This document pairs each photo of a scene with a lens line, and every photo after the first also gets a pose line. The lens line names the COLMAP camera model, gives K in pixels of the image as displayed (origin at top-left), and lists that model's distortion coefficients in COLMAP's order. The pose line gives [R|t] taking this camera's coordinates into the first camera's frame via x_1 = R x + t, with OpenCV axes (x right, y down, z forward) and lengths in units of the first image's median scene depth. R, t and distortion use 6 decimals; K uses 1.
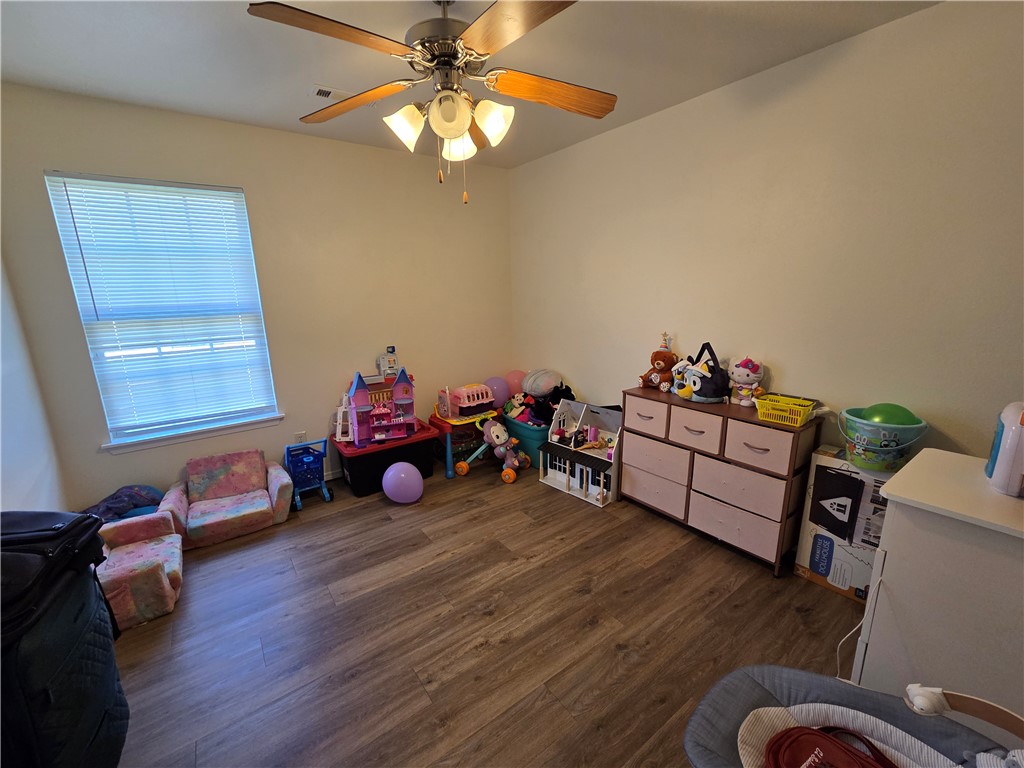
lens RADIAL K [[420.5, 0, 507.1], [0, 420.5, 385.3], [0, 0, 1]] dist [-0.000127, 0.000067]
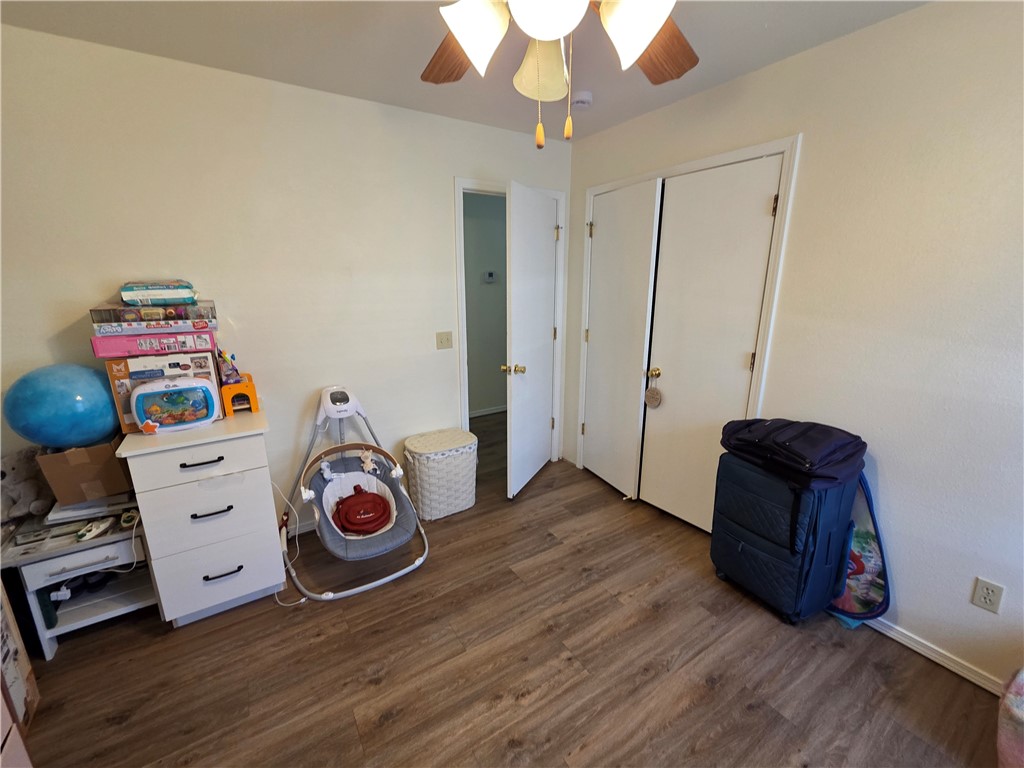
lens RADIAL K [[420.5, 0, 507.1], [0, 420.5, 385.3], [0, 0, 1]] dist [-0.000127, 0.000067]
pose [[-0.997688, 0.010296, 0.067173, -0.100360], [0.039881, 0.889055, 0.456059, -0.413206], [-0.055025, 0.457684, -0.887411, 1.594006]]
